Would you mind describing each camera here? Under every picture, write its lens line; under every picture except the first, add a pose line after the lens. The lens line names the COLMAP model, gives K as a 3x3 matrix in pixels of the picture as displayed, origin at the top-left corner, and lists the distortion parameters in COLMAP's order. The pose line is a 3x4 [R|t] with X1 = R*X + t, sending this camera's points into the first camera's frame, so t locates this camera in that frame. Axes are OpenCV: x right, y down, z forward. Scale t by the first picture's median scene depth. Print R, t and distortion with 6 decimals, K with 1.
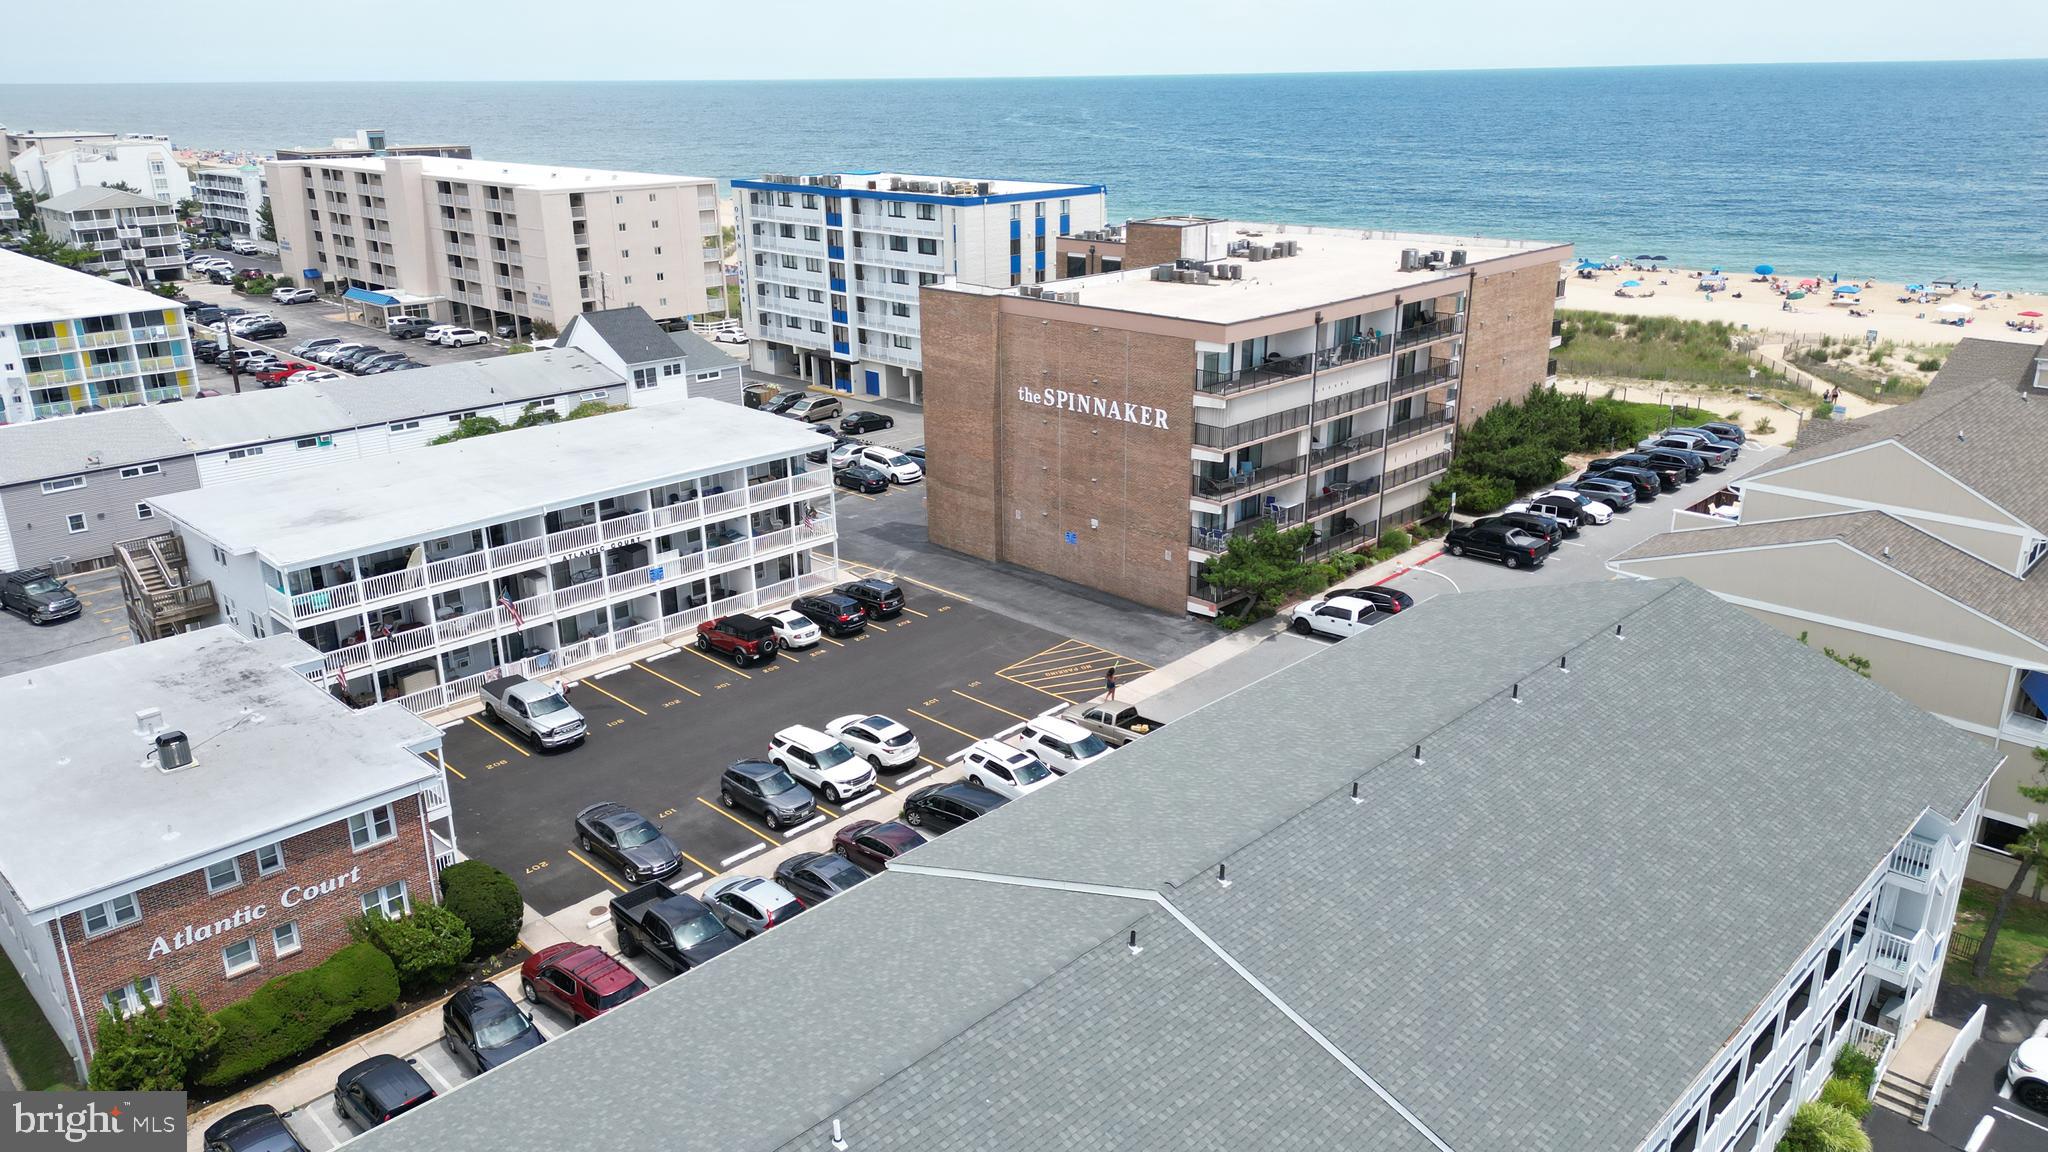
lens RADIAL K [[1434.9, 0, 1030.2], [0, 1434.9, 570.0], [0, 0, 1]] dist [0.072850, -0.068141]
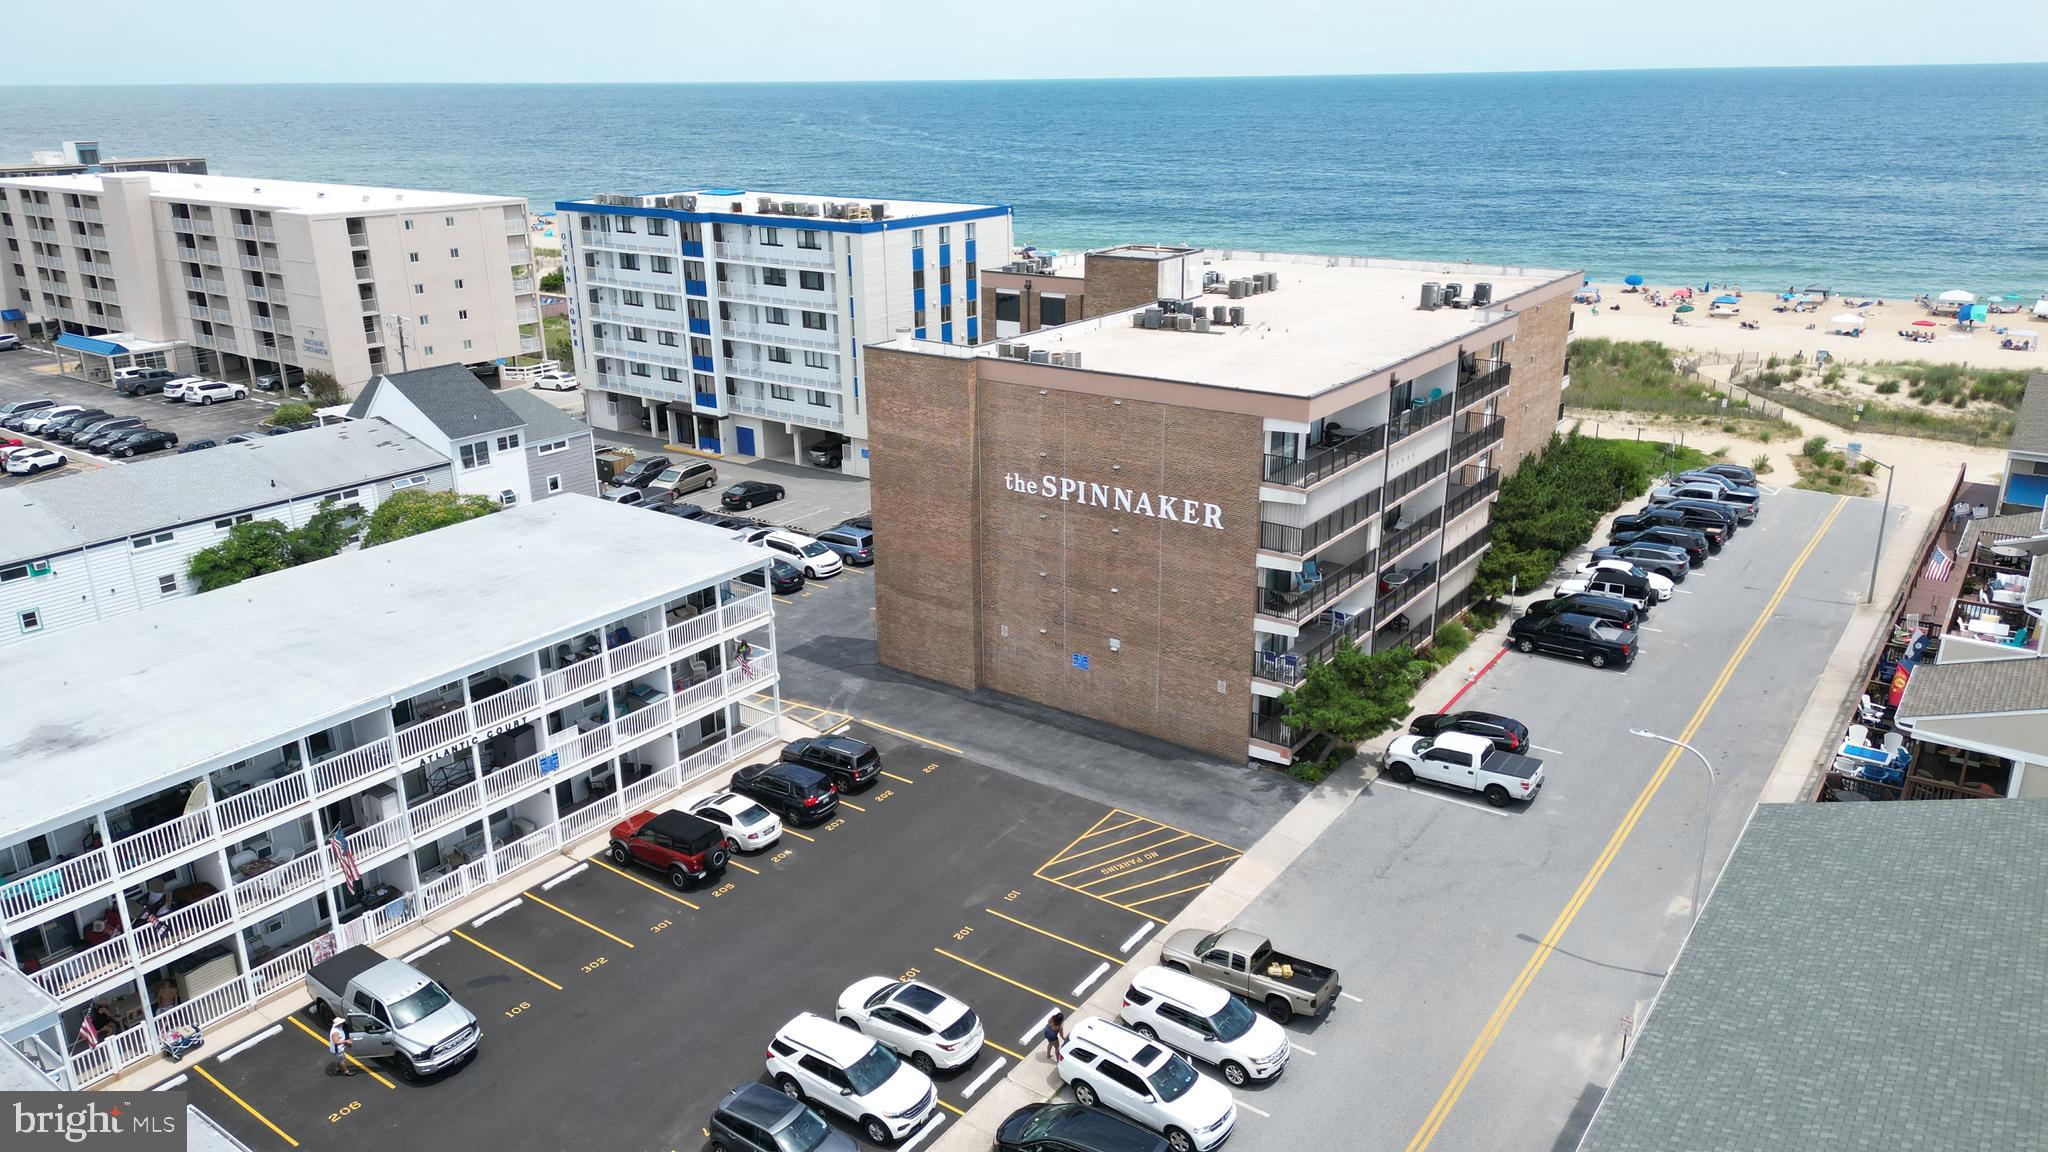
lens RADIAL K [[1434.9, 0, 1026.1], [0, 1434.9, 556.6], [0, 0, 1]] dist [0.072850, -0.068141]
pose [[0.988770, -0.045603, 0.142318, -0.106156], [0.047237, 0.998851, -0.008125, -0.072267], [-0.141784, 0.014756, 0.989788, 0.216744]]
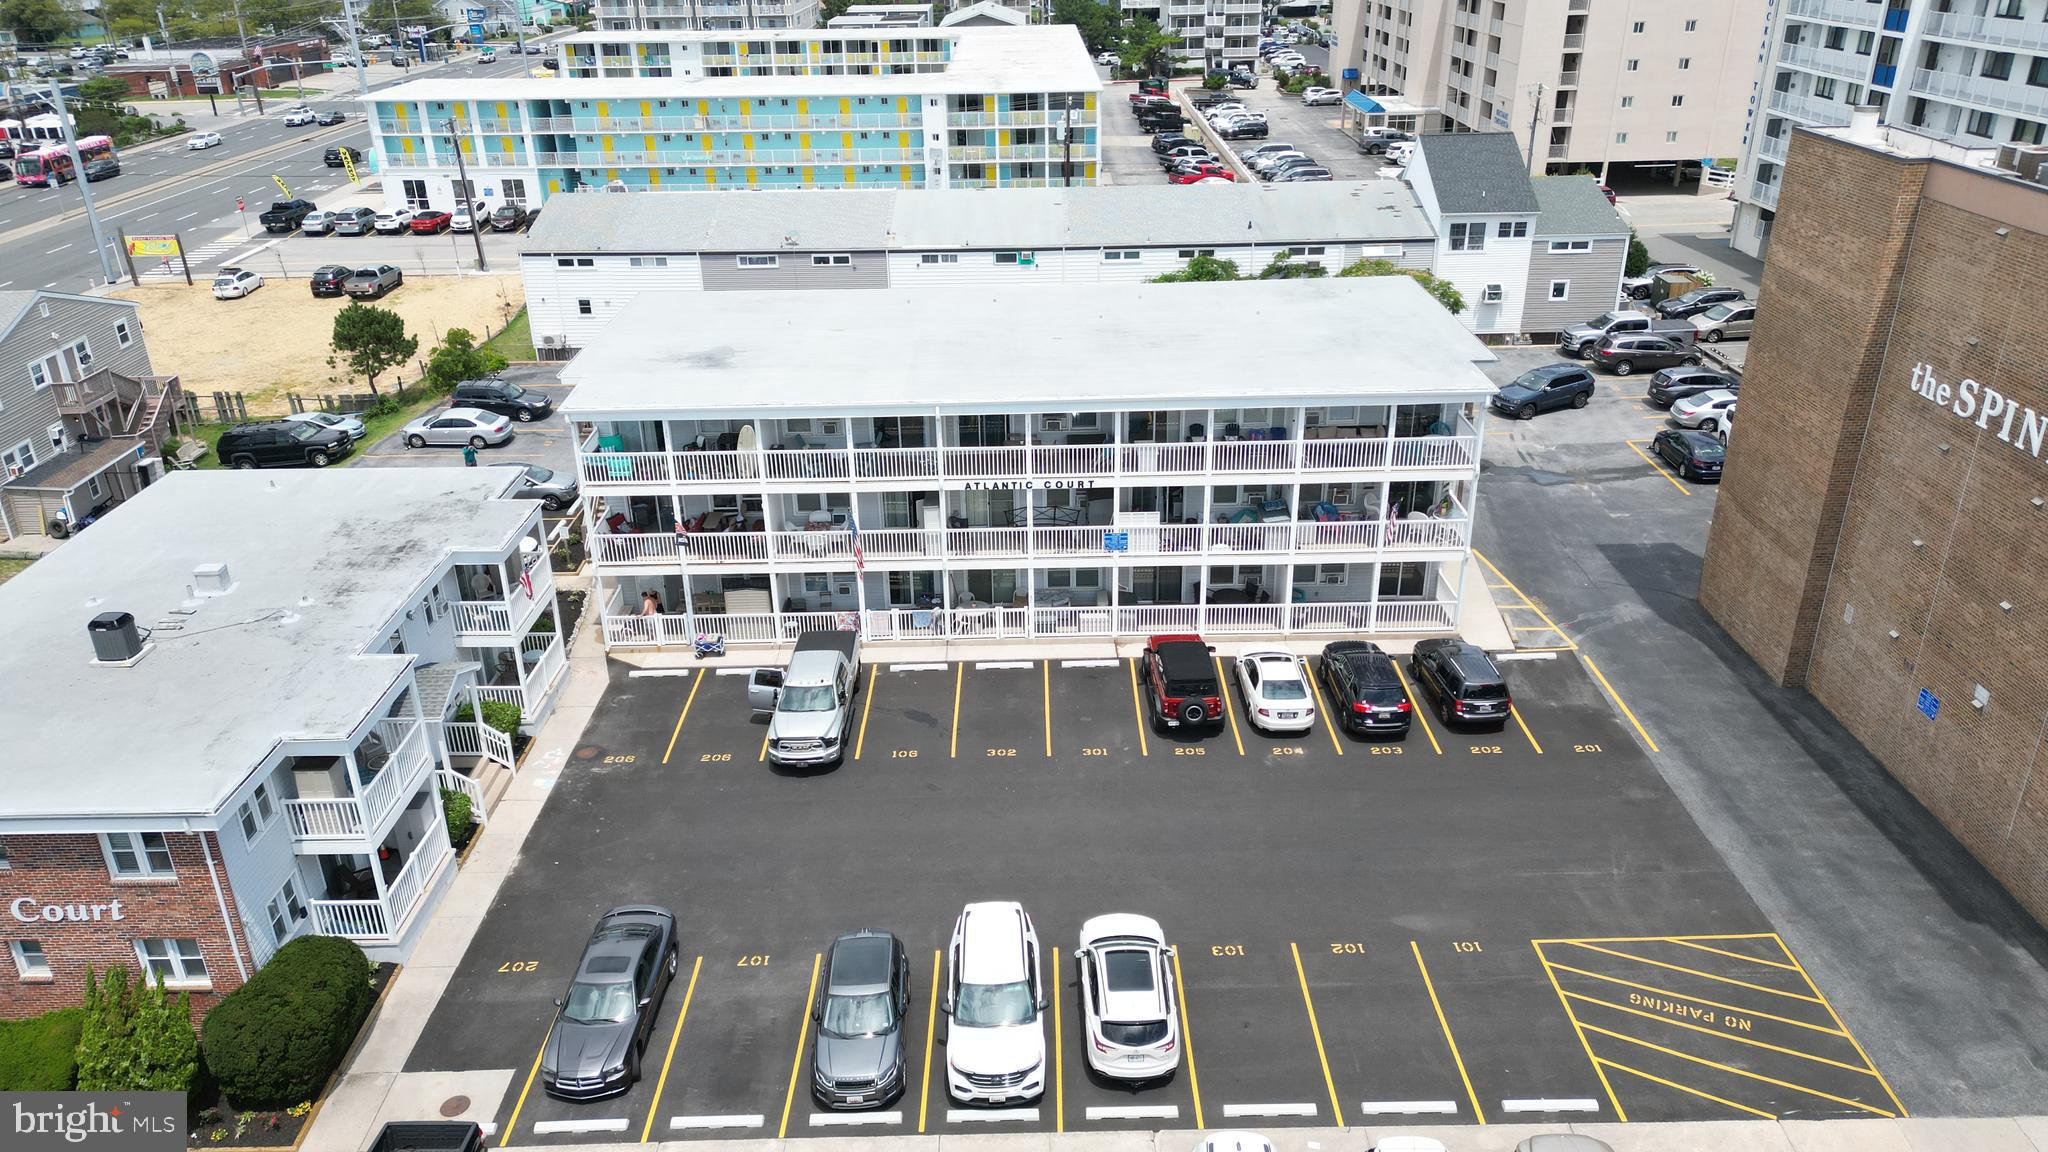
lens RADIAL K [[1434.9, 0, 1017.2], [0, 1434.9, 572.2], [0, 0, 1]] dist [0.072850, -0.068141]
pose [[0.696513, 0.297855, -0.652803, 0.115062], [-0.221961, 0.954589, 0.198728, -0.088272], [0.682351, 0.006480, 0.730996, 0.436118]]
